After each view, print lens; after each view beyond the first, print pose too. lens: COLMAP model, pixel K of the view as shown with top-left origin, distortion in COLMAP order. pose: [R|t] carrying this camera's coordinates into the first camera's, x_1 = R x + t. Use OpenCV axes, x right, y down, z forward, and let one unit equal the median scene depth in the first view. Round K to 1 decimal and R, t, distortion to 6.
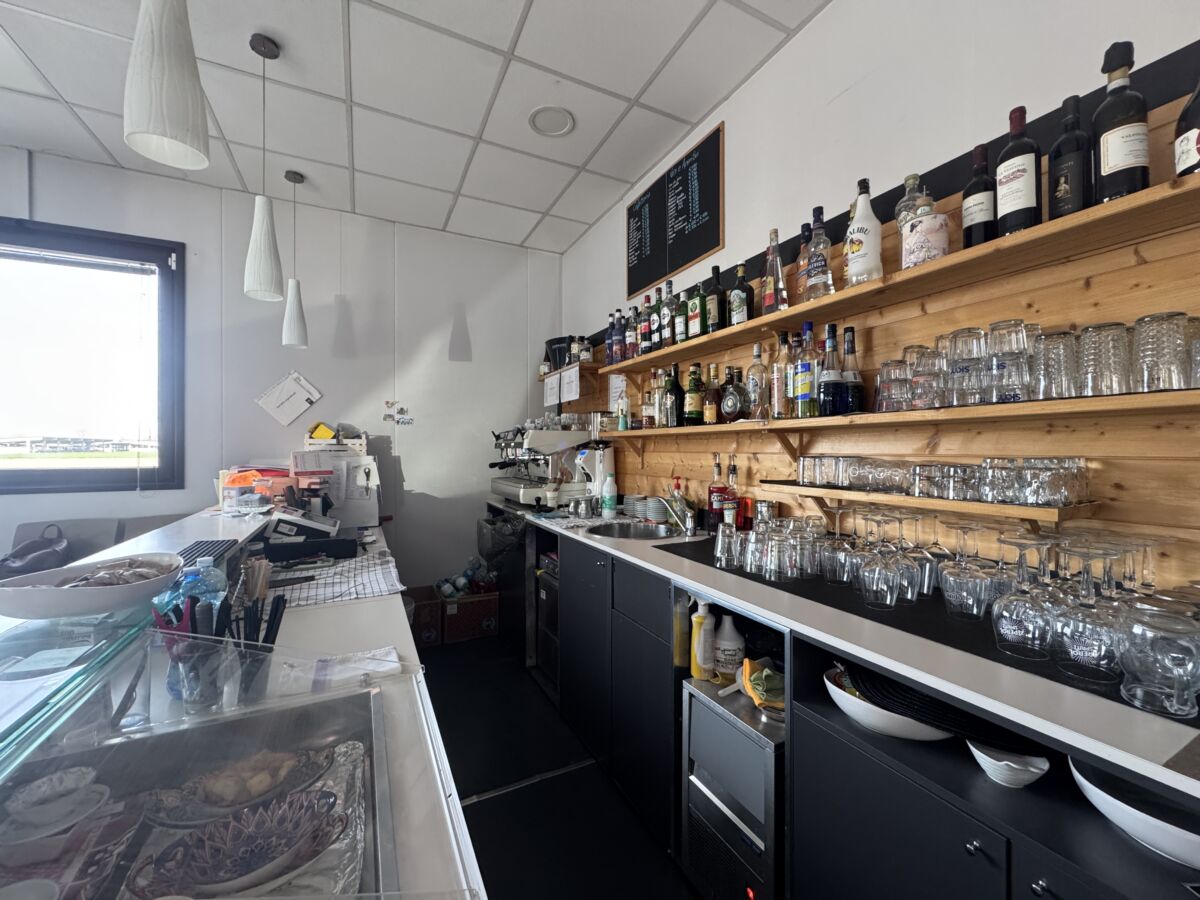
lens RADIAL K [[475.9, 0, 598.3], [0, 475.9, 449.2], [0, 0, 1]] dist [-0.003676, 0.000697]
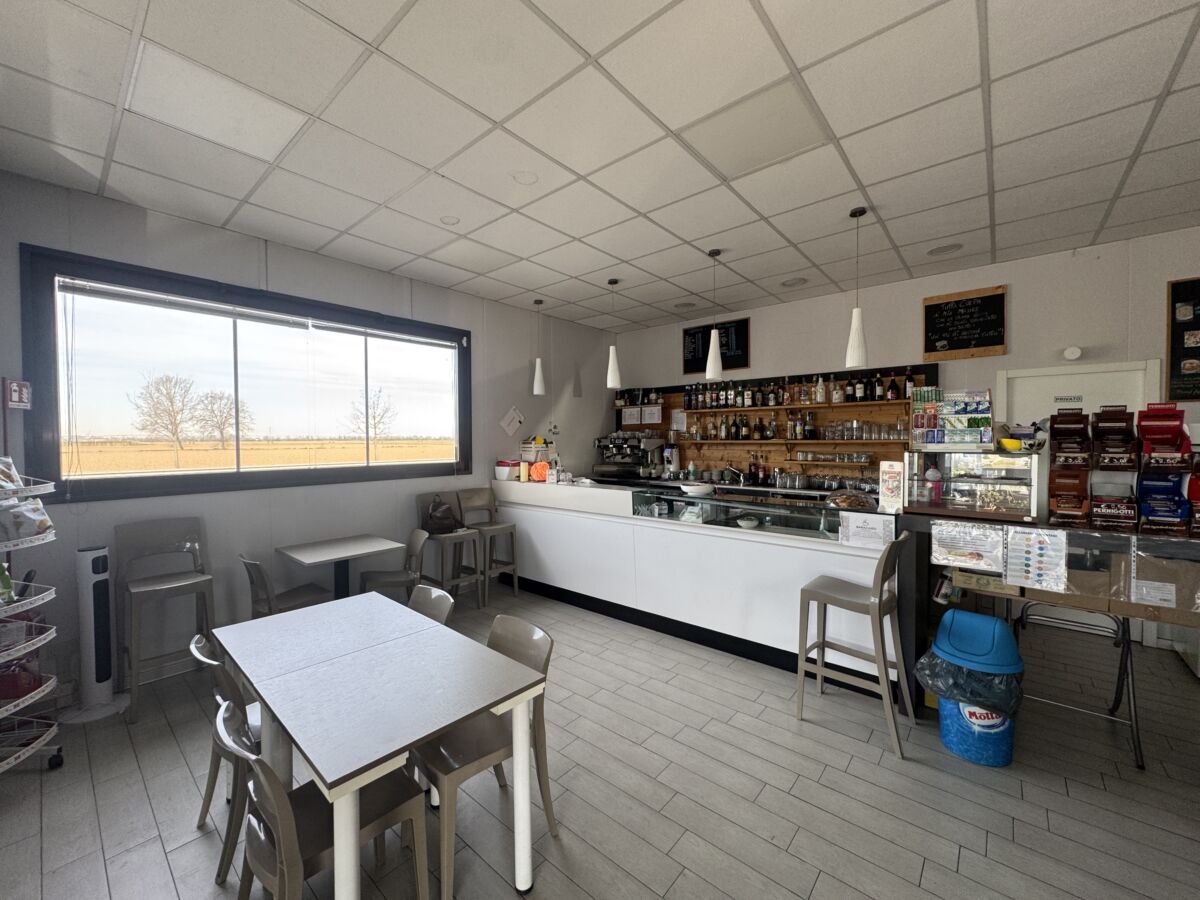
lens RADIAL K [[475.9, 0, 598.3], [0, 475.9, 449.2], [0, 0, 1]] dist [-0.003676, 0.000697]
pose [[0.921024, -0.012186, 0.389316, -1.142329], [0.004688, 0.999785, 0.020204, -0.040422], [-0.389478, -0.016783, 0.920883, -0.789206]]
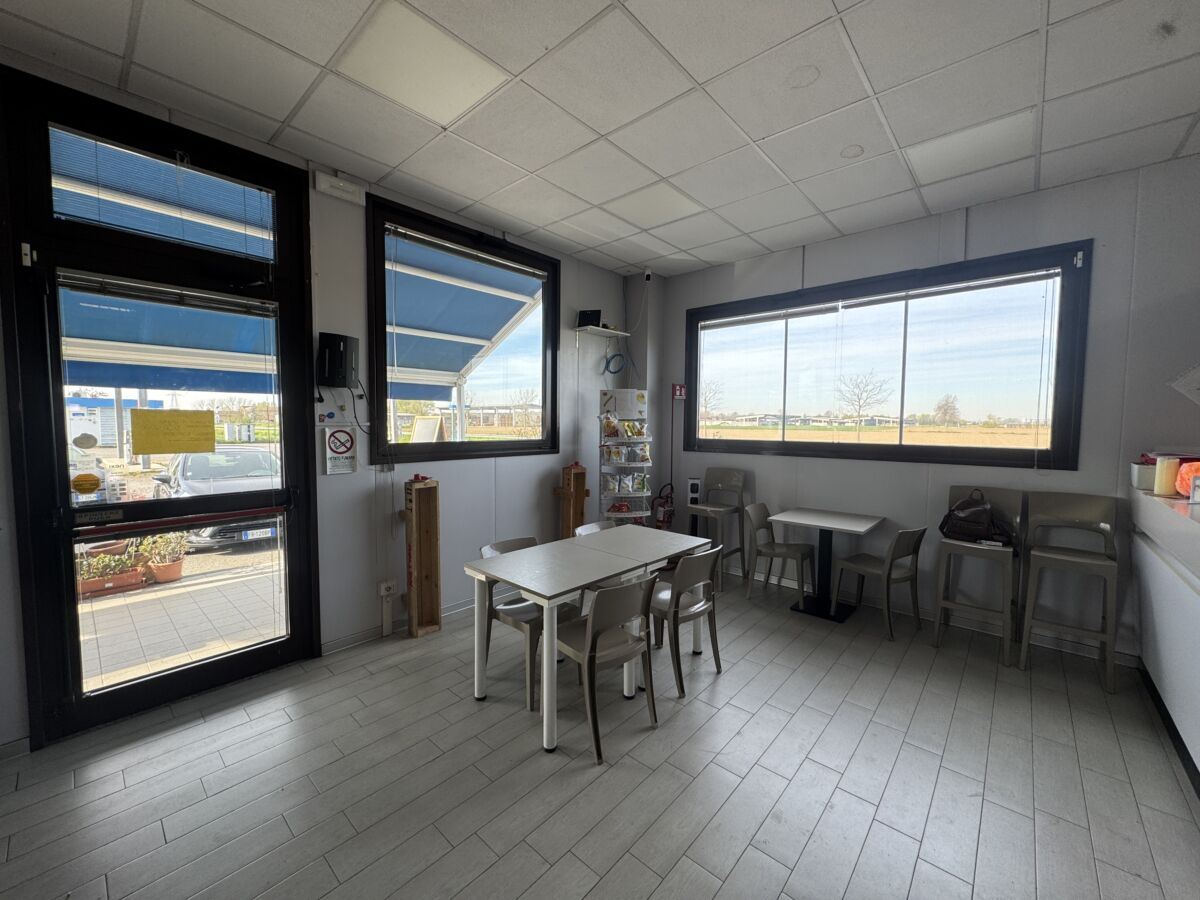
lens RADIAL K [[475.9, 0, 598.3], [0, 475.9, 449.2], [0, 0, 1]] dist [-0.003676, 0.000697]
pose [[0.368036, 0.056075, -0.928119, -0.276244], [-0.006690, 0.998314, 0.057663, -0.020201], [0.929787, -0.015013, 0.367791, -0.426043]]
